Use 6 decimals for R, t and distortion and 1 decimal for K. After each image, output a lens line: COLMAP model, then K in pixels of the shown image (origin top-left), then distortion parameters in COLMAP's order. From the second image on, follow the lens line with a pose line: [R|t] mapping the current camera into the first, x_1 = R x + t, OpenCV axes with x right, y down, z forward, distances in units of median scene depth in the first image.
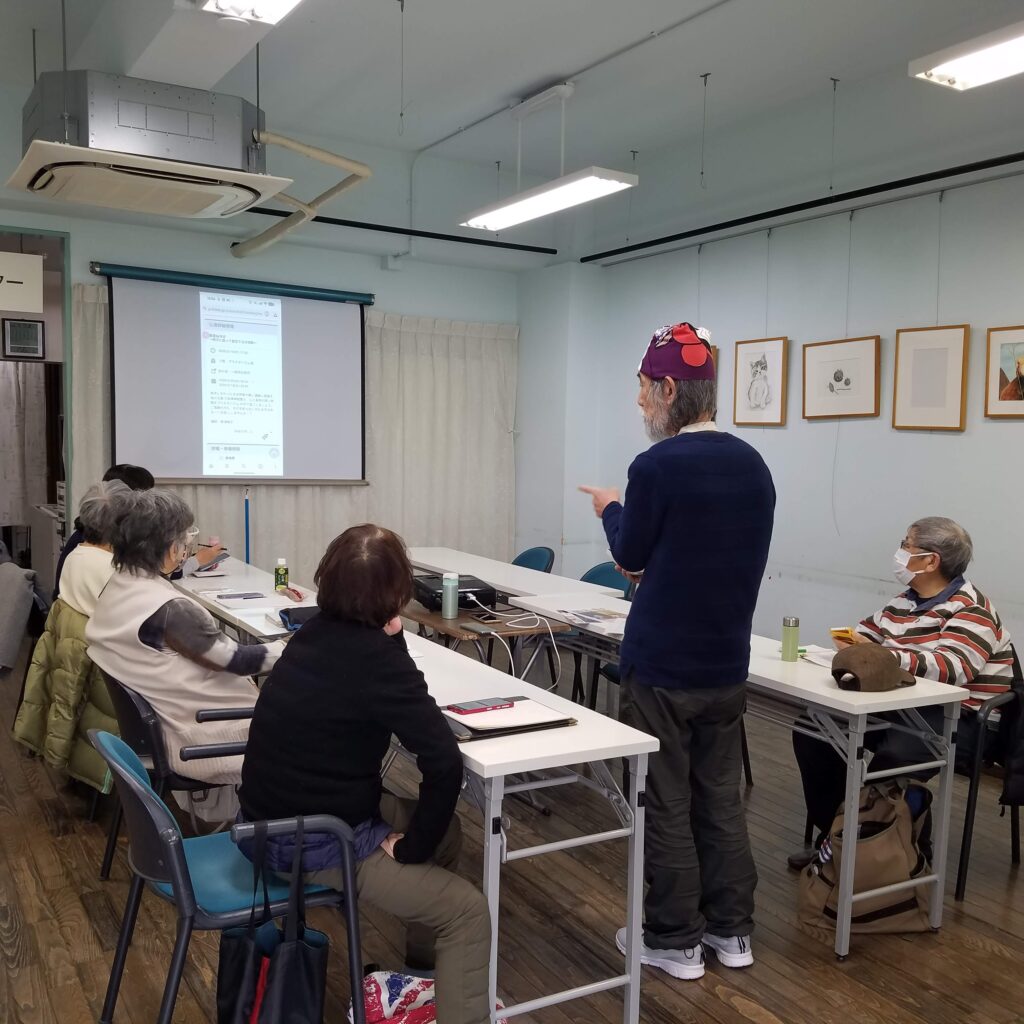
lens RADIAL K [[1061.0, 0, 522.1], [0, 1061.0, 541.5], [0, 0, 1]] dist [0.205333, -0.369858]
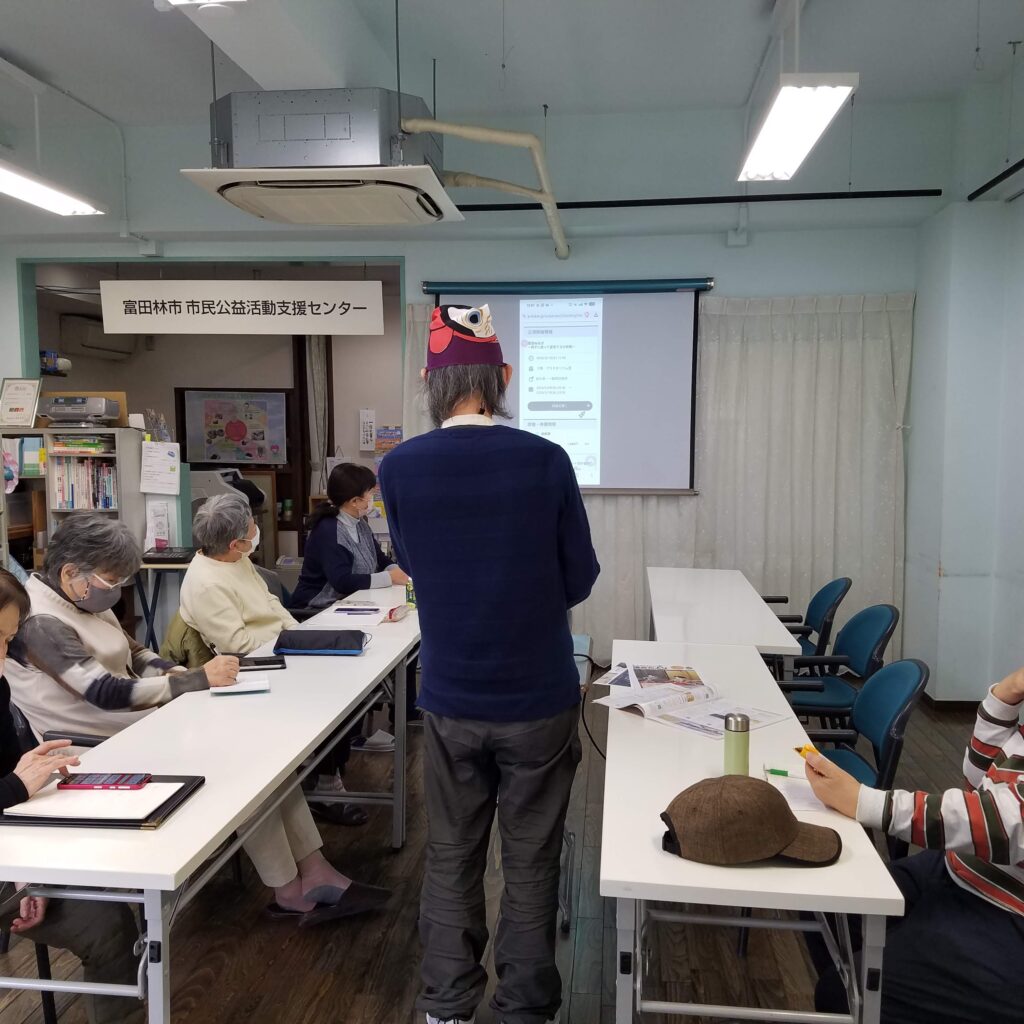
lens RADIAL K [[1049.6, 0, 498.7], [0, 1049.6, 527.5], [0, 0, 1]] dist [0.320710, -0.711172]
pose [[0.792732, 0.032431, -0.608706, 0.365233], [-0.041782, 0.999126, -0.001181, -0.025523], [0.608136, 0.026369, 0.793395, 0.281958]]
